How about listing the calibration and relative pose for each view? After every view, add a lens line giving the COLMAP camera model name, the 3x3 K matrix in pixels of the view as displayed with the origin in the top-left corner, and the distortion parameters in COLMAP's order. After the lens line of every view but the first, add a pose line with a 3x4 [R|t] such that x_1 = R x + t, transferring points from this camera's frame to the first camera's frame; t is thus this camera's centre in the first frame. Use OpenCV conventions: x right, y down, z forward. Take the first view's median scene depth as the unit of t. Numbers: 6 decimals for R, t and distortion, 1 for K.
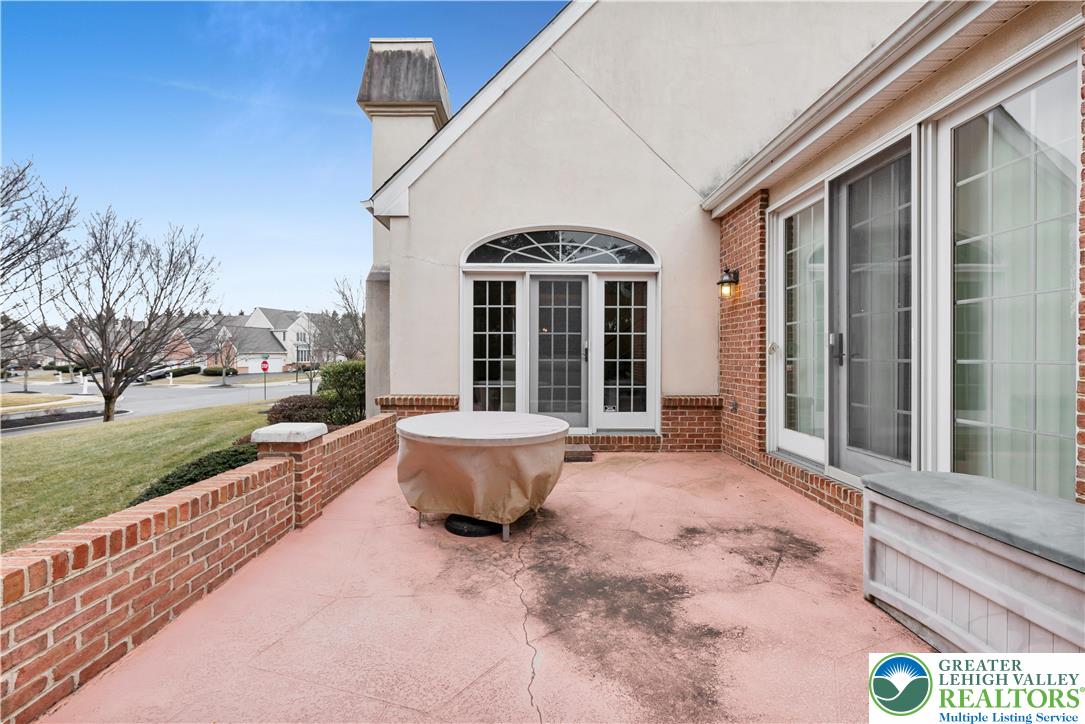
lens RADIAL K [[474.5, 0, 540.3], [0, 474.5, 359.6], [0, 0, 1]] dist [0.010065, 0.000368]
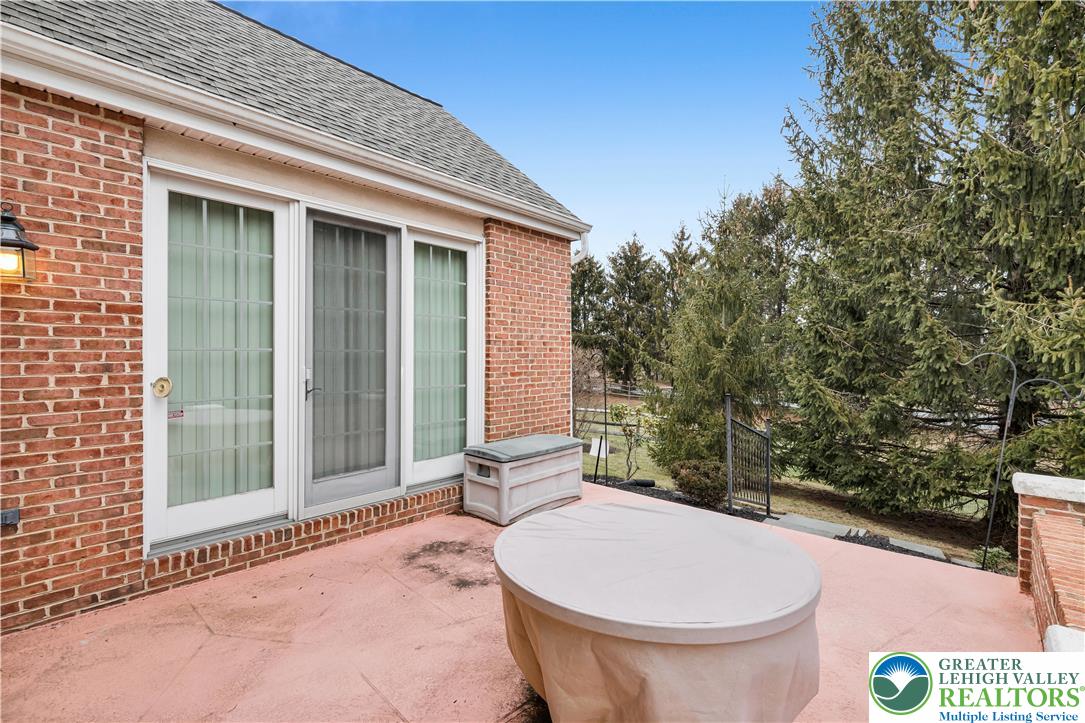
lens RADIAL K [[474.5, 0, 541.9], [0, 474.5, 357.3], [0, 0, 1]] dist [0.010065, 0.000368]
pose [[-0.728872, -0.004611, 0.684634, -0.404262], [-0.000158, 0.999978, 0.006567, -0.085783], [-0.684650, 0.004678, -0.728857, 1.475225]]
